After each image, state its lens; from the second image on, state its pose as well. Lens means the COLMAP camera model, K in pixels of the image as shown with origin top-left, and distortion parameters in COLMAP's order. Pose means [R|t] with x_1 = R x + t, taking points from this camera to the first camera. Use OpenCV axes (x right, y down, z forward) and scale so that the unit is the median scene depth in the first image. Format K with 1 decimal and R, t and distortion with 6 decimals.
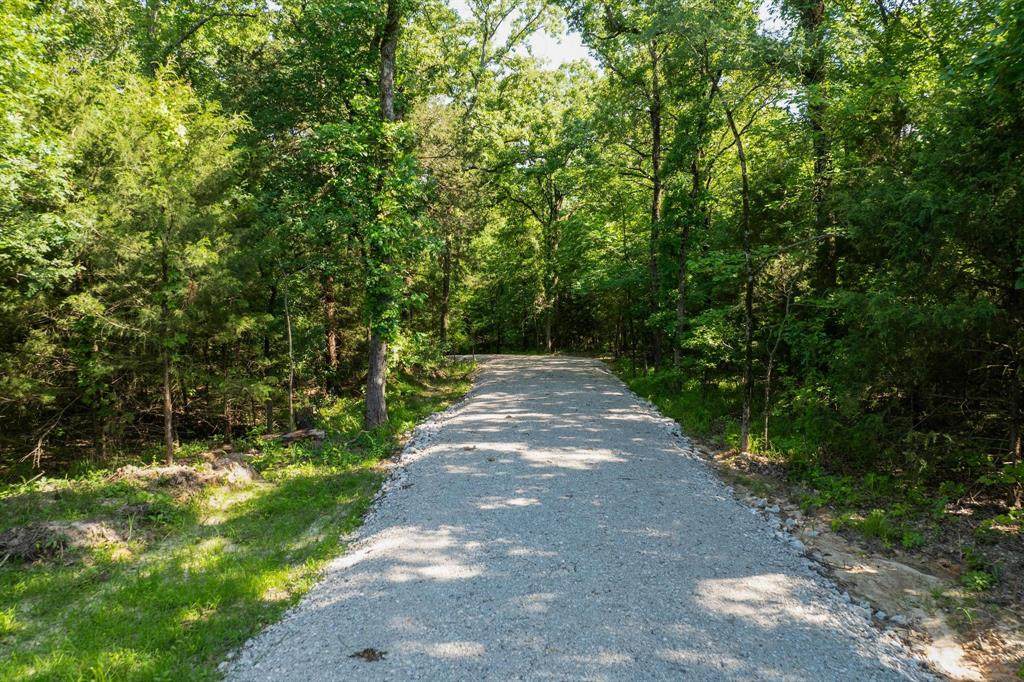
lens RADIAL K [[751.2, 0, 512.3], [0, 751.2, 339.2], [0, 0, 1]] dist [-0.020771, -0.004486]
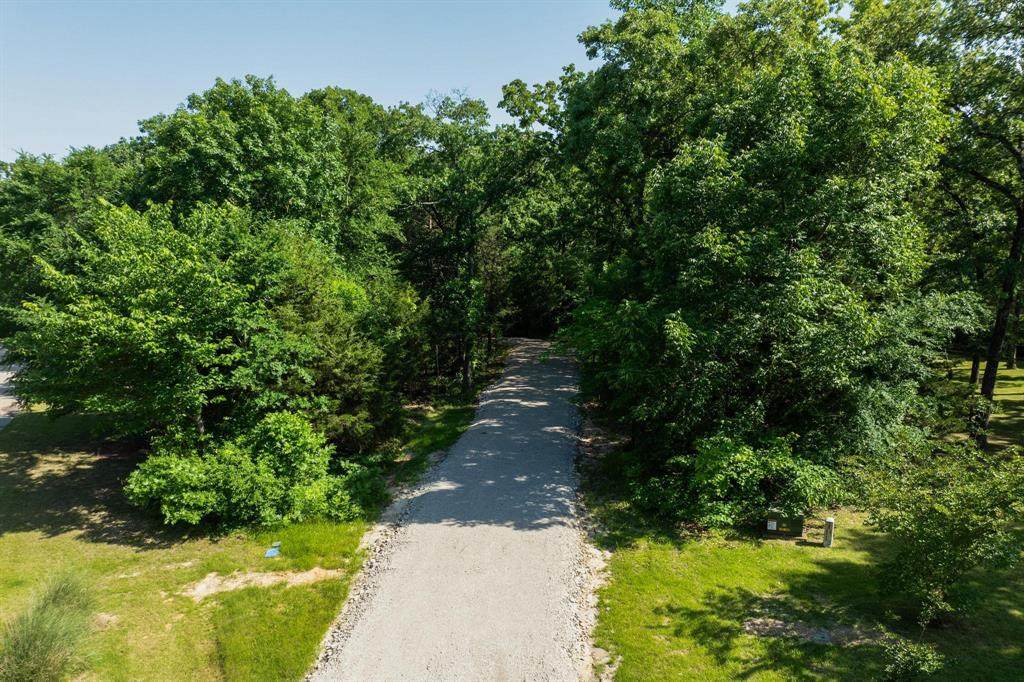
lens RADIAL K [[751.2, 0, 511.9], [0, 751.2, 340.9], [0, 0, 1]] dist [-0.020771, -0.004486]
pose [[0.998627, 0.006994, -0.051908, 0.108578], [-0.003585, 0.997847, 0.065488, -0.233696], [0.052254, -0.065212, 0.996502, -1.589120]]
